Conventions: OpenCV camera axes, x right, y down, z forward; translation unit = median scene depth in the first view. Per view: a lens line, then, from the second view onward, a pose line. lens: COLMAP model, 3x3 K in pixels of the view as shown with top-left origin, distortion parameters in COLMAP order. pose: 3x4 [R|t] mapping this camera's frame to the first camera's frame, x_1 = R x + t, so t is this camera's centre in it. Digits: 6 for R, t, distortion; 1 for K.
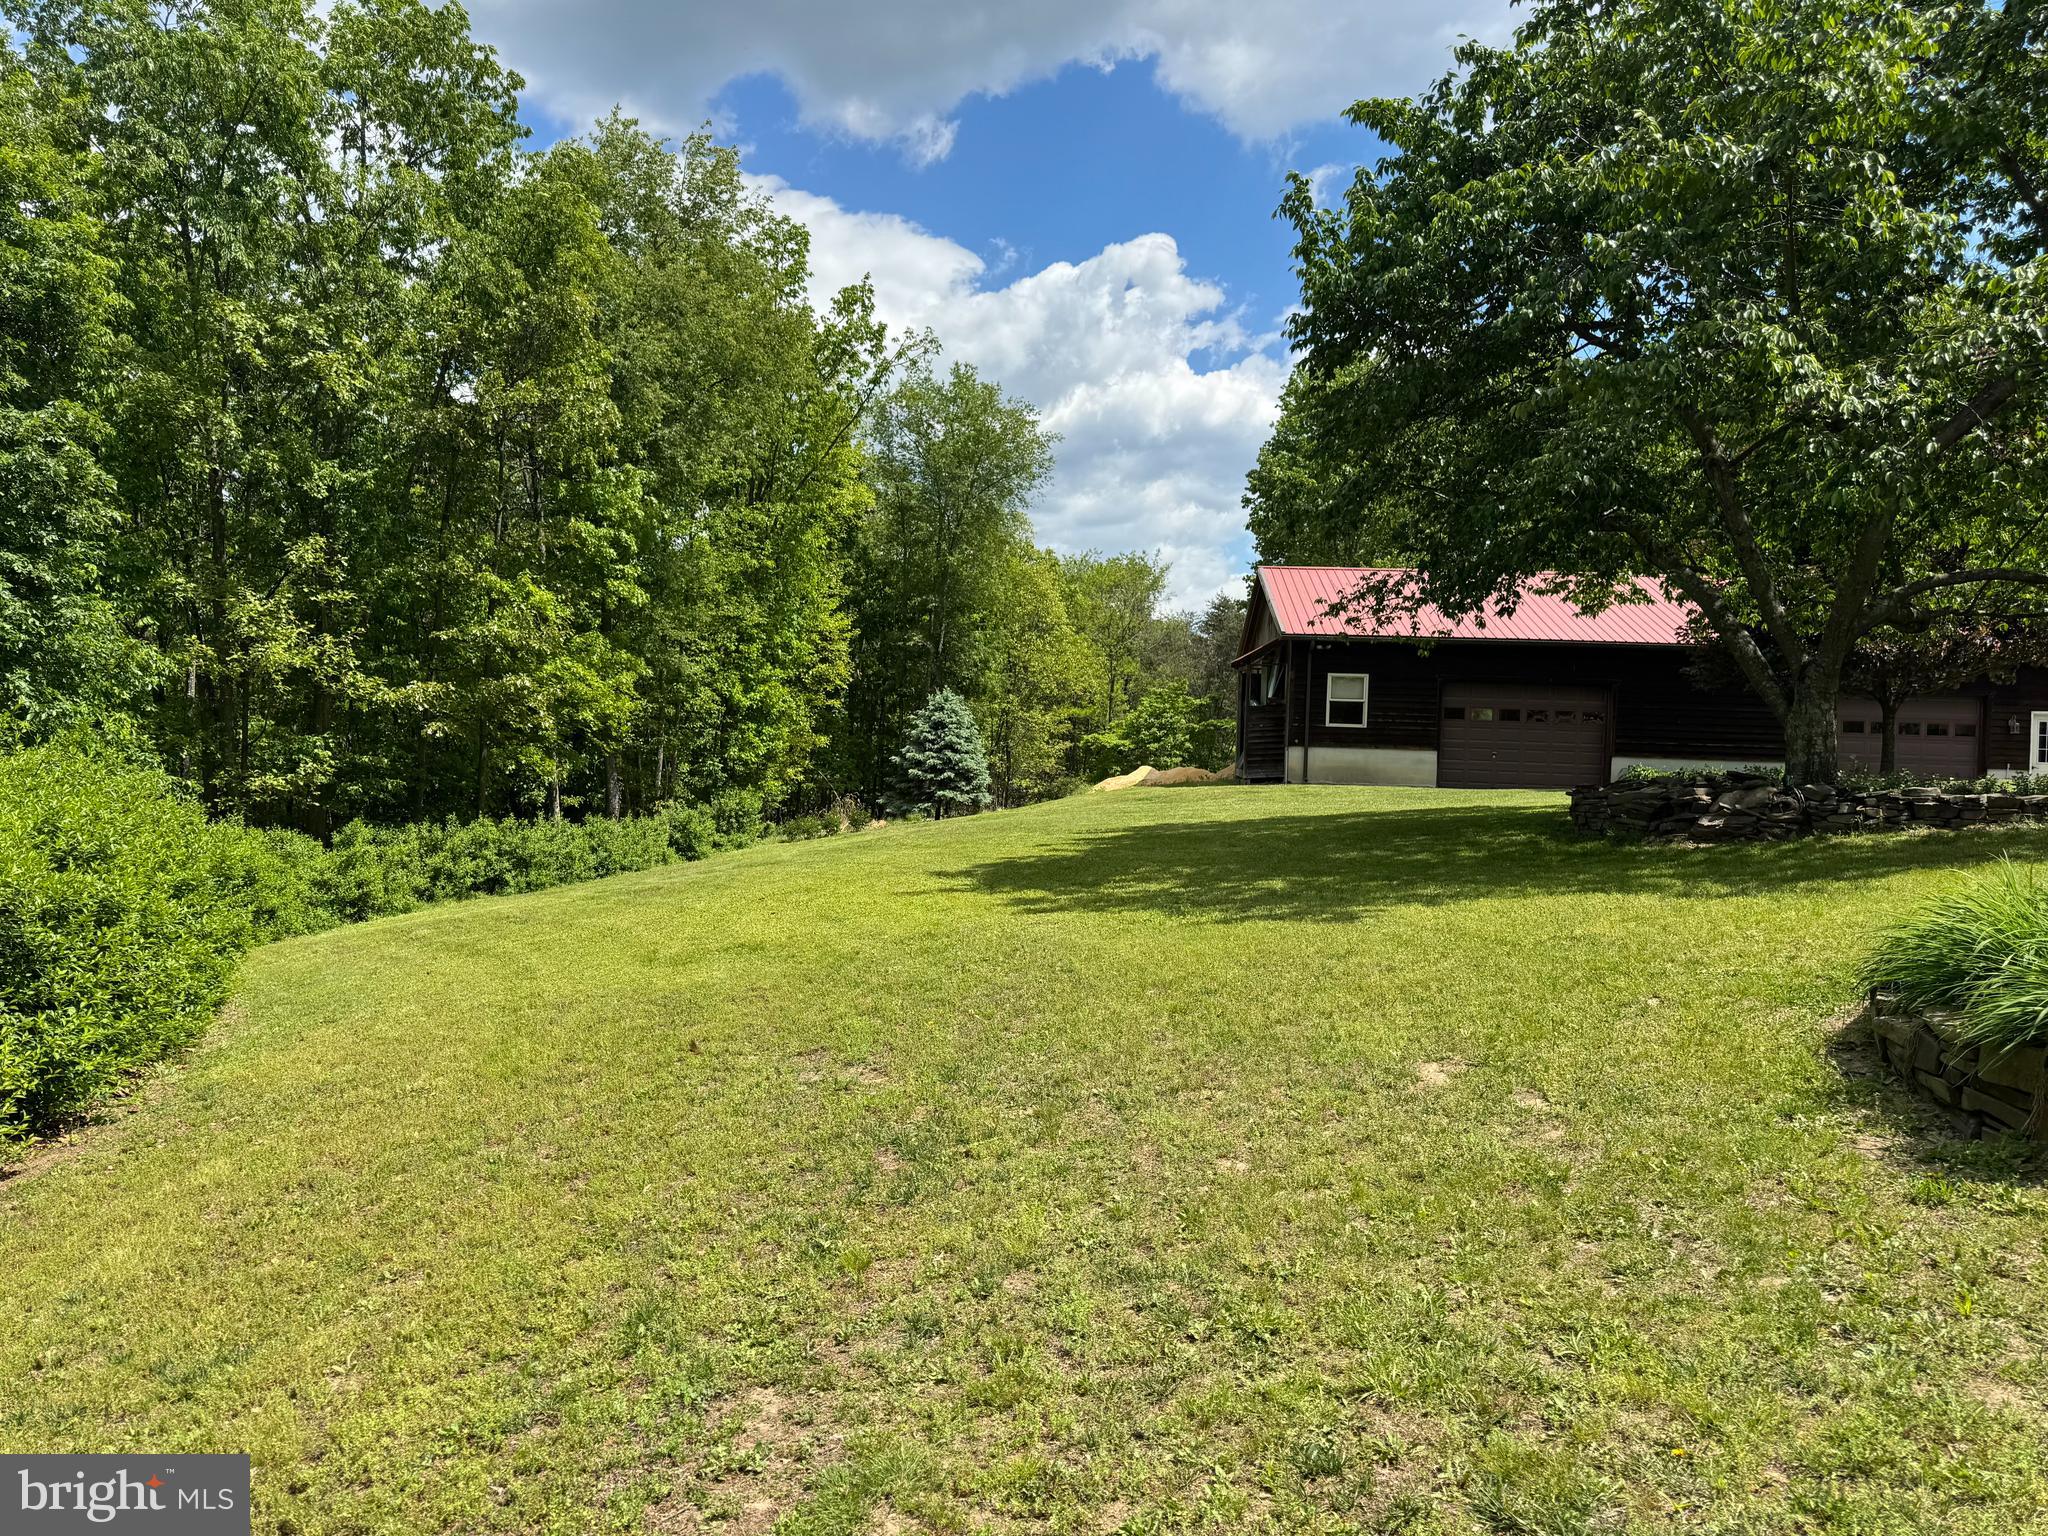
lens RADIAL K [[1470.3, 0, 1012.4], [0, 1470.3, 773.3], [0, 0, 1]] dist [0.109484, -0.137384]
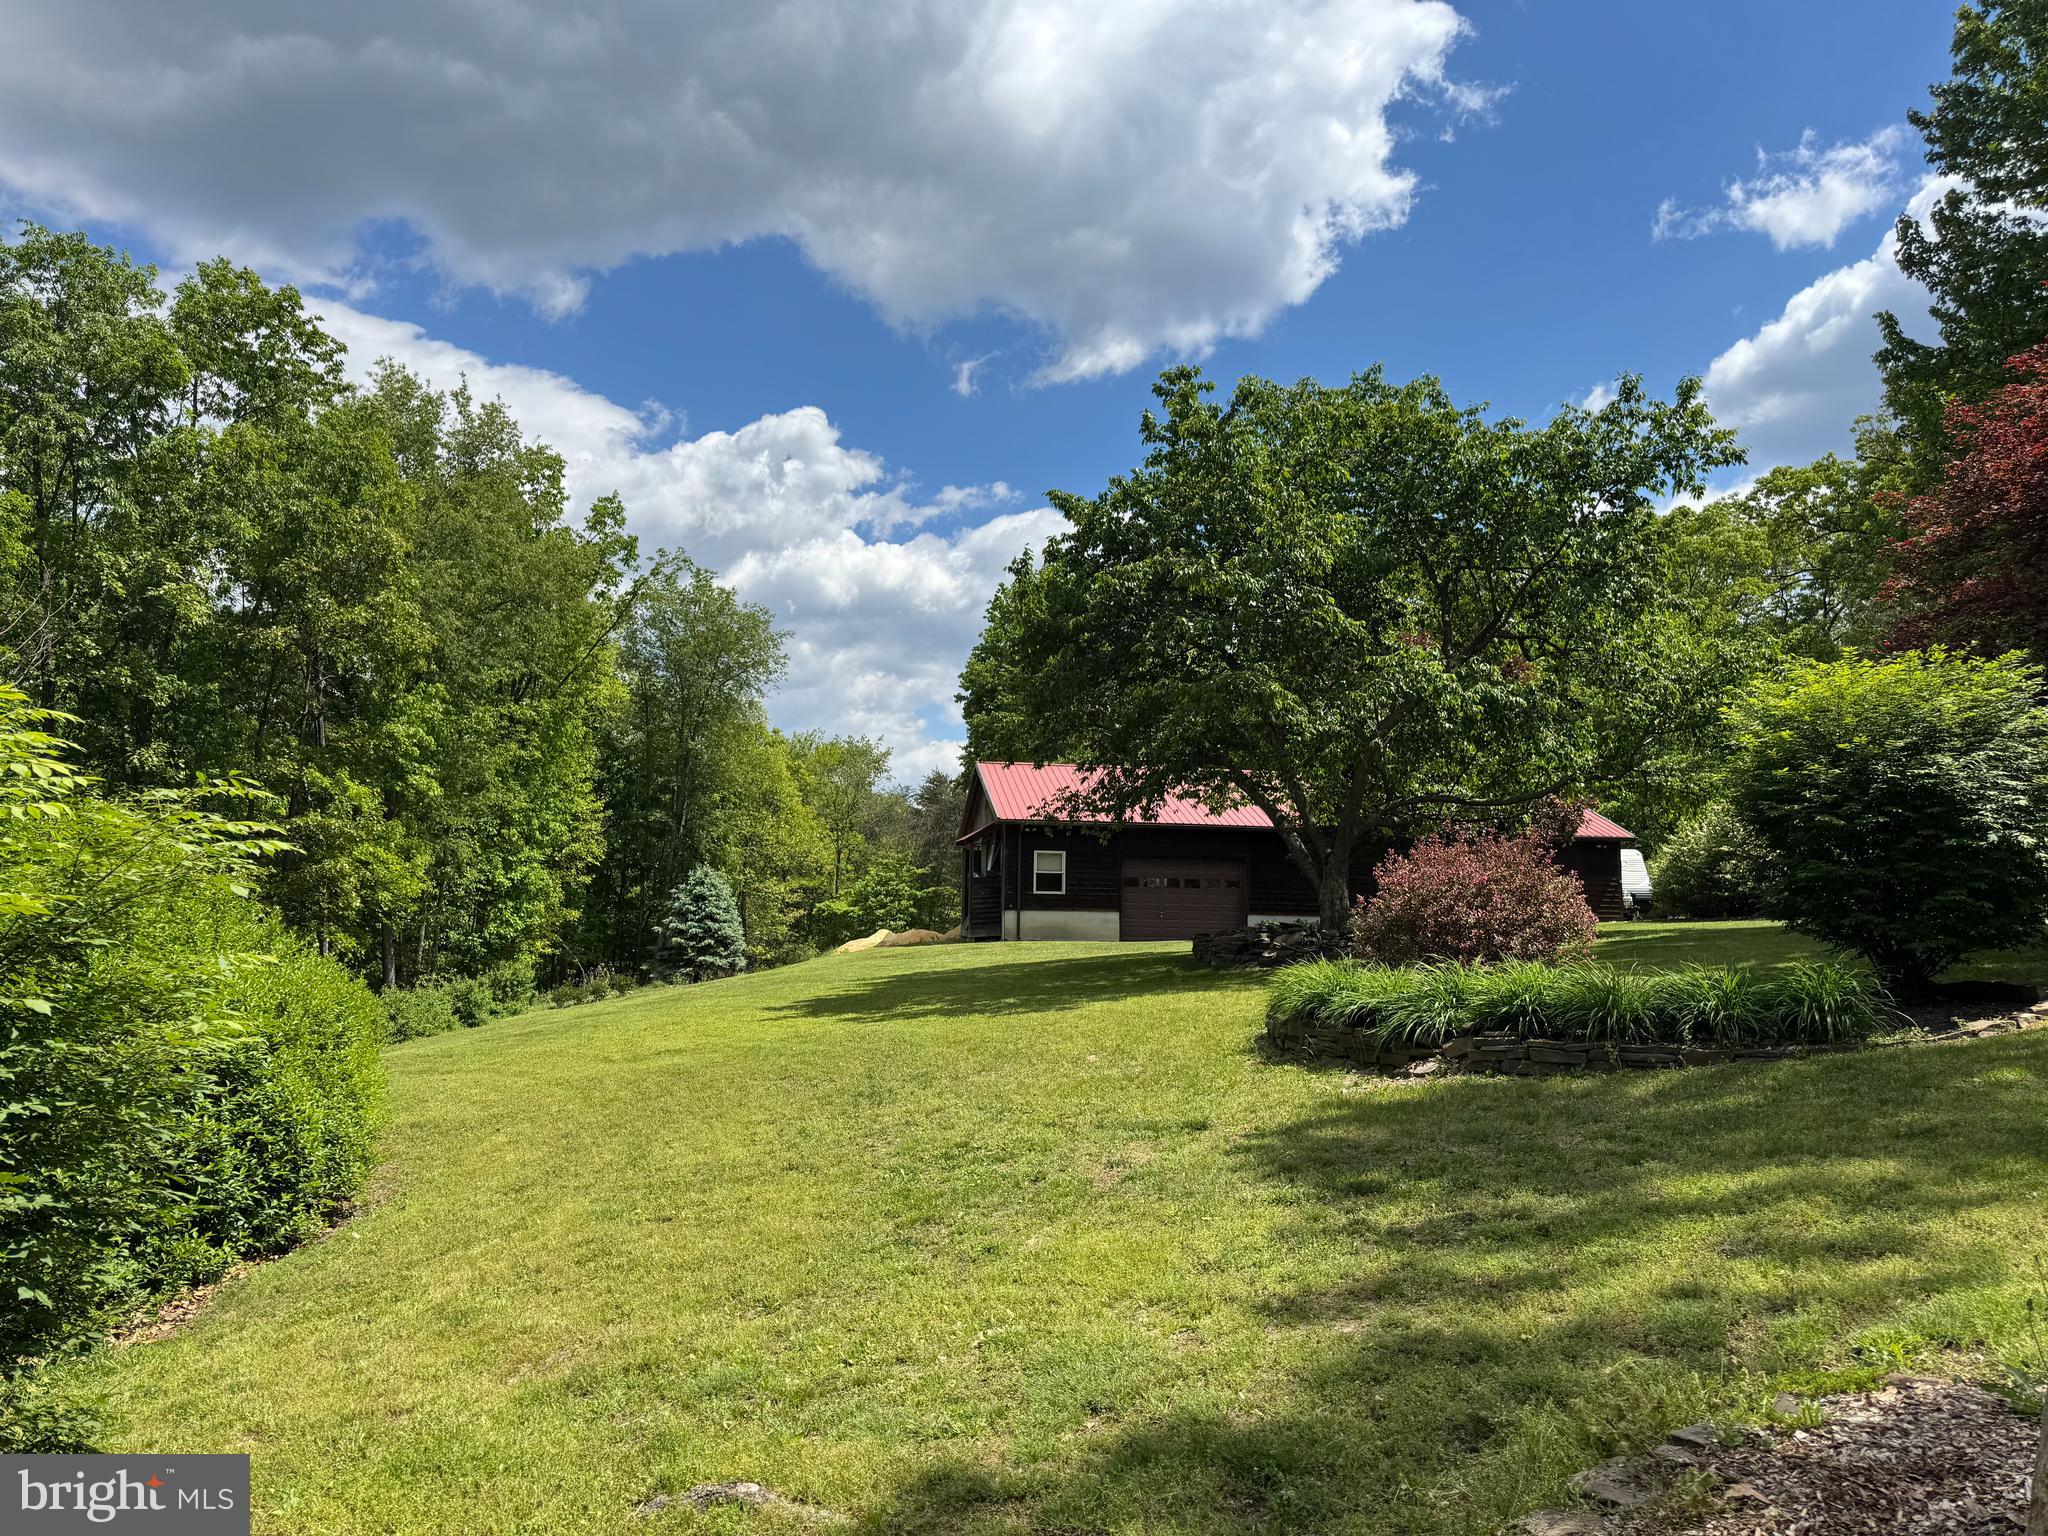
lens RADIAL K [[1390.3, 0, 1043.4], [0, 1390.3, 763.1], [0, 0, 1]] dist [0.197678, -0.364441]
pose [[0.975968, 0.006178, 0.217824, -0.028514], [0.020906, 0.992333, -0.121813, 0.001805], [-0.216907, 0.123439, 0.968356, -0.119476]]
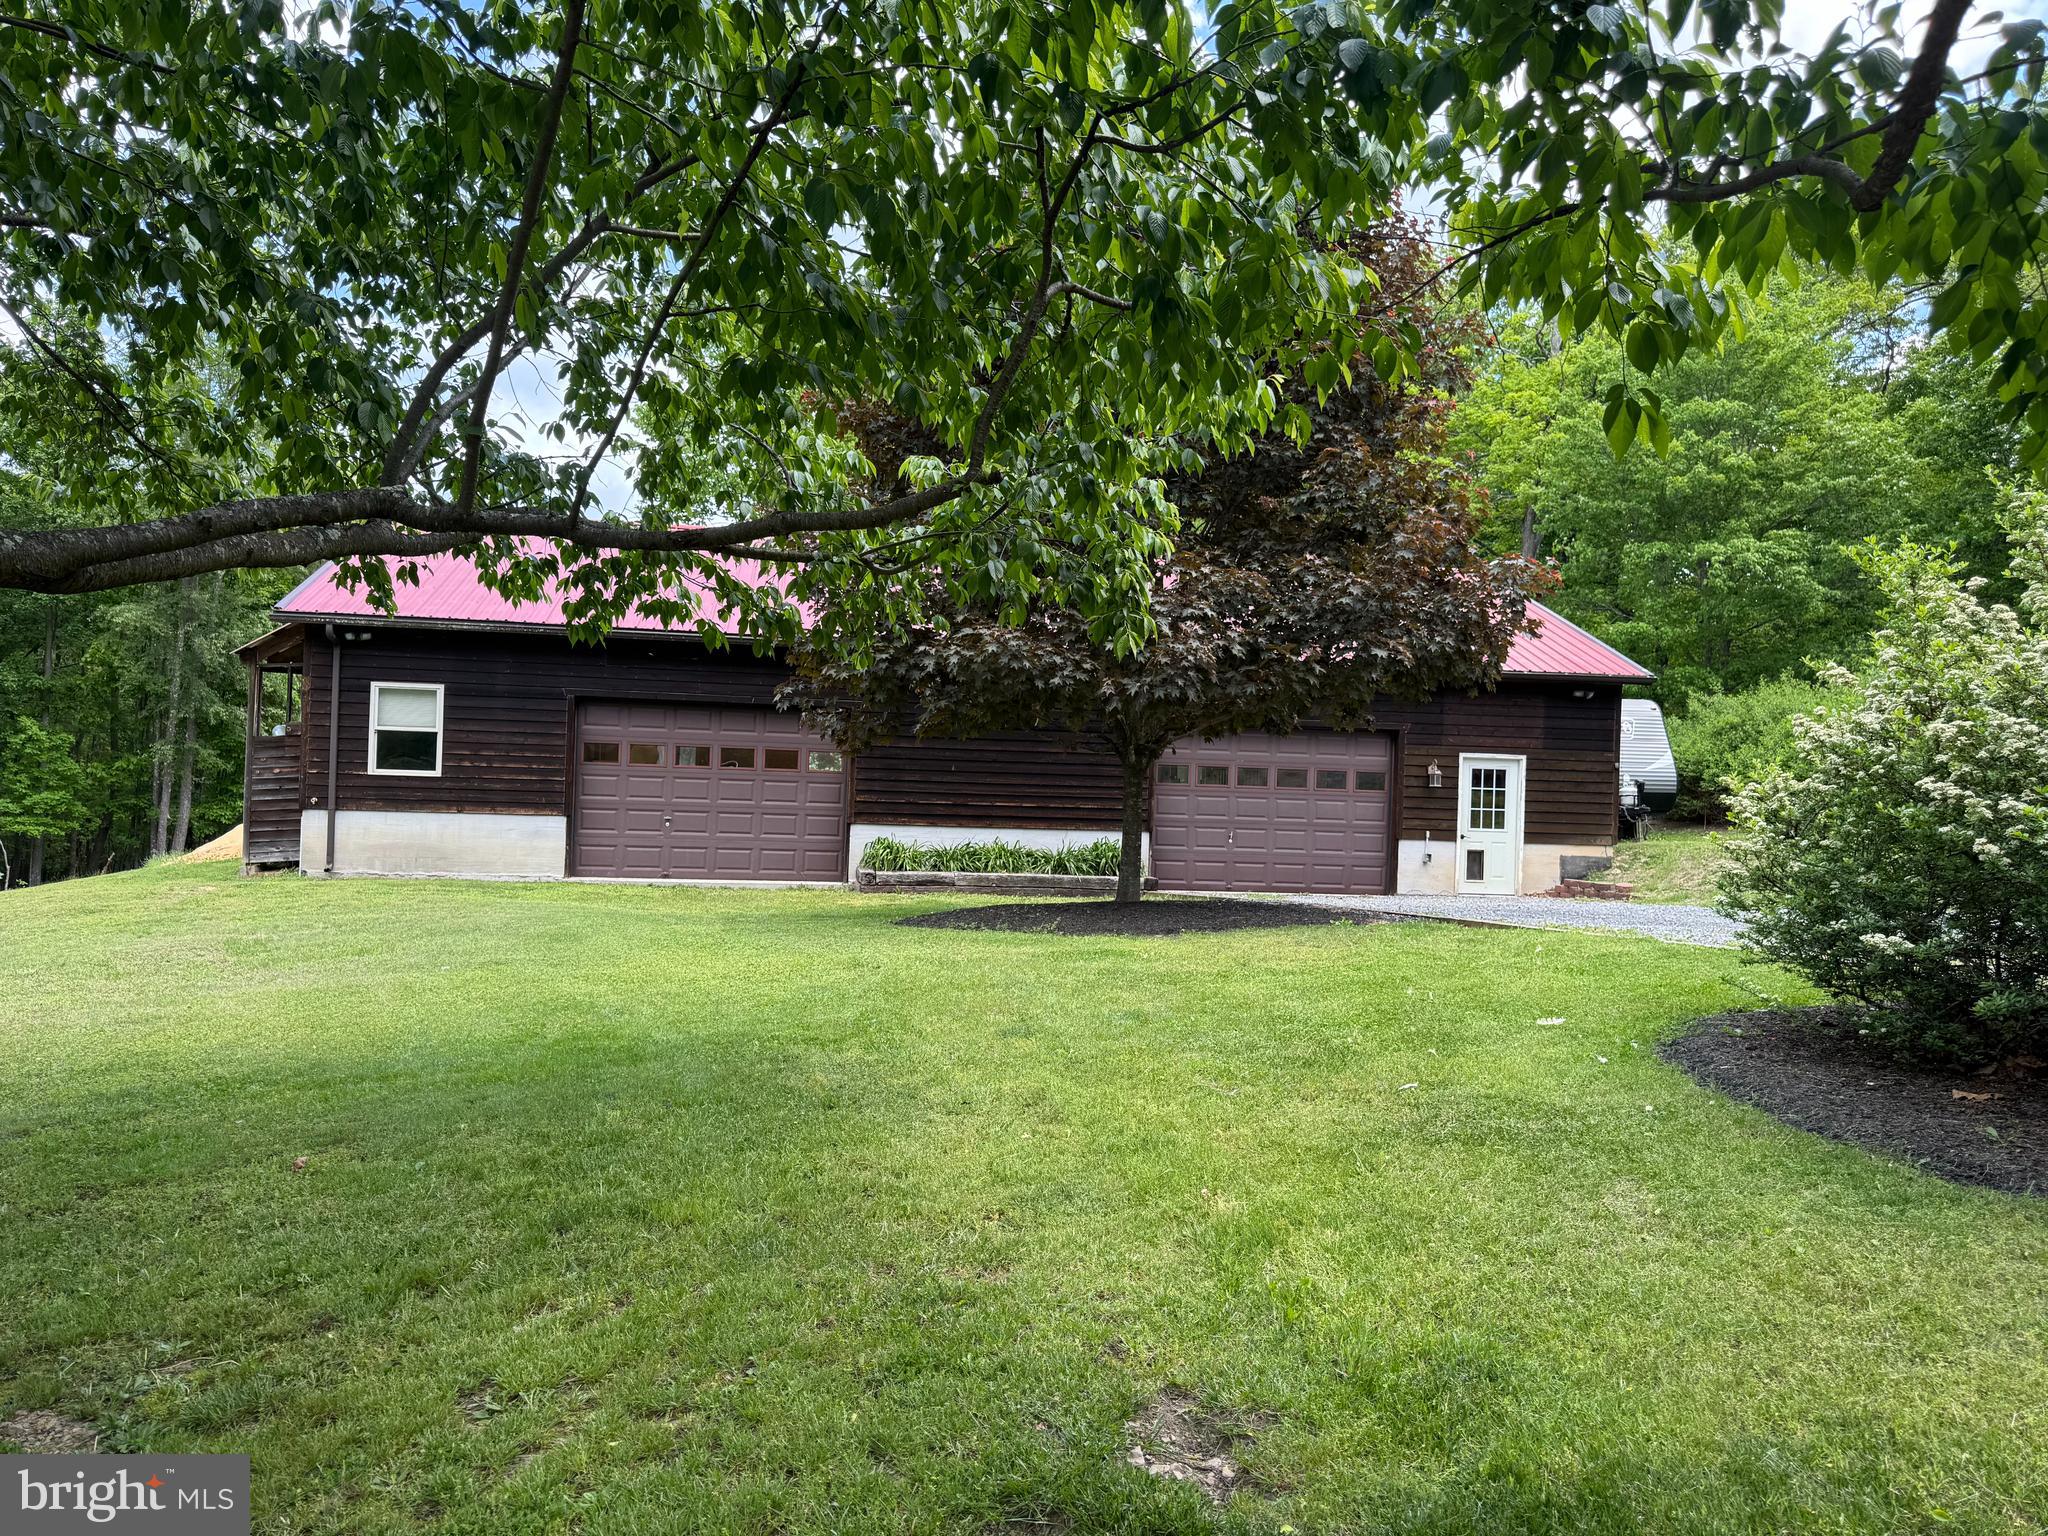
lens RADIAL K [[1470.3, 0, 1012.4], [0, 1470.3, 773.3], [0, 0, 1]] dist [0.109484, -0.137384]
pose [[0.979005, -0.000020, 0.203837, 0.279526], [-0.000055, 1.000000, 0.000358, -0.026568], [-0.203837, -0.000362, 0.979005, 0.311670]]
